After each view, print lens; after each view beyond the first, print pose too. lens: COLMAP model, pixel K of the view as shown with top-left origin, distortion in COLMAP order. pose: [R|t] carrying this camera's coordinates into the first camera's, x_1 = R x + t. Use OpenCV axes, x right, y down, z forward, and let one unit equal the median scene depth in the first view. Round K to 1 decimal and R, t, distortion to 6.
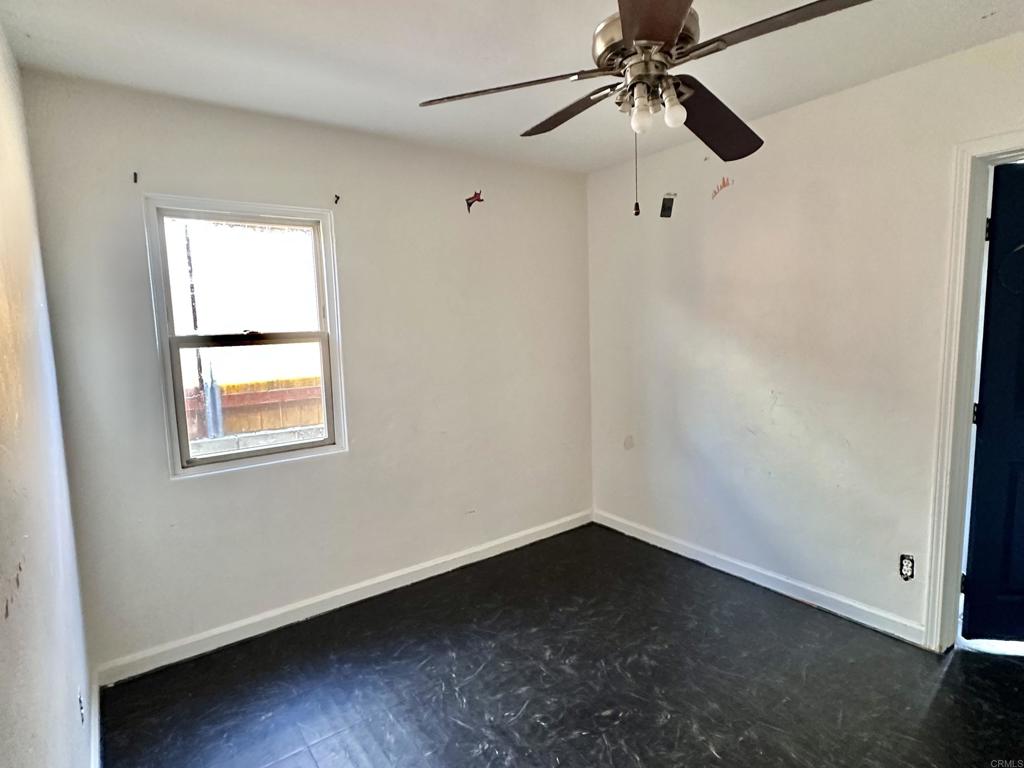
lens RADIAL K [[546.5, 0, 512.4], [0, 546.5, 382.3], [0, 0, 1]] dist [0.000187, -0.000523]
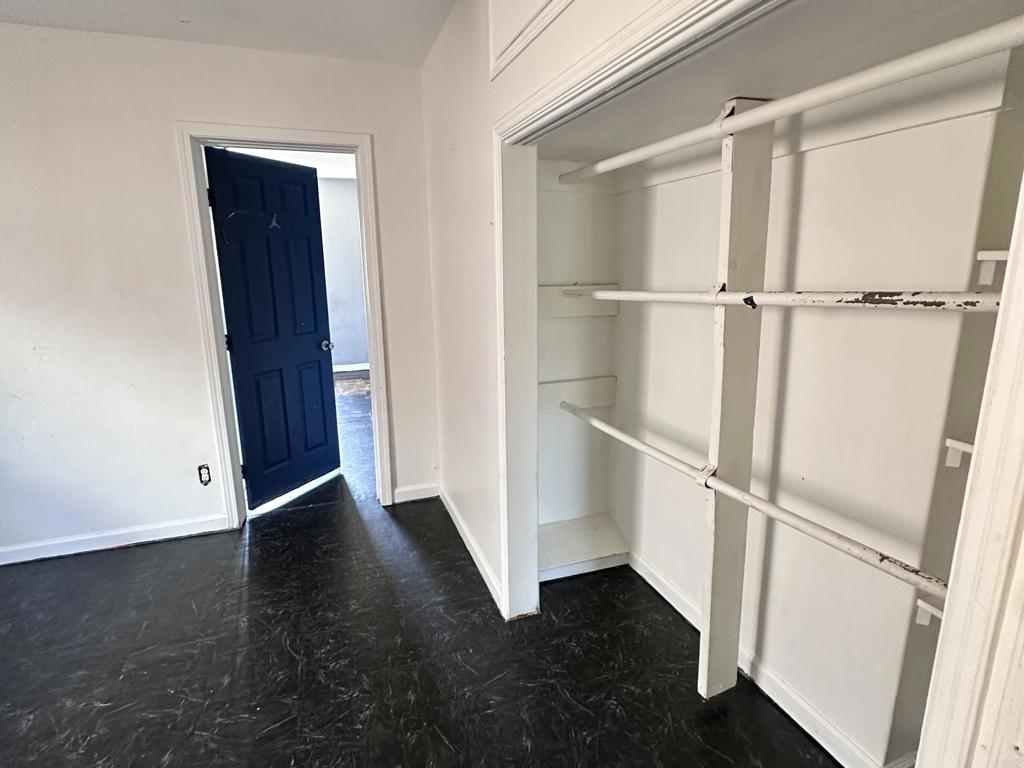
lens RADIAL K [[546.5, 0, 512.3], [0, 546.5, 383.6], [0, 0, 1]] dist [0.000187, -0.000523]
pose [[0.298048, -0.187145, 0.936026, -0.182525], [0.106288, 0.981001, 0.162293, 0.014274], [-0.948615, 0.051117, 0.312277, -0.044015]]
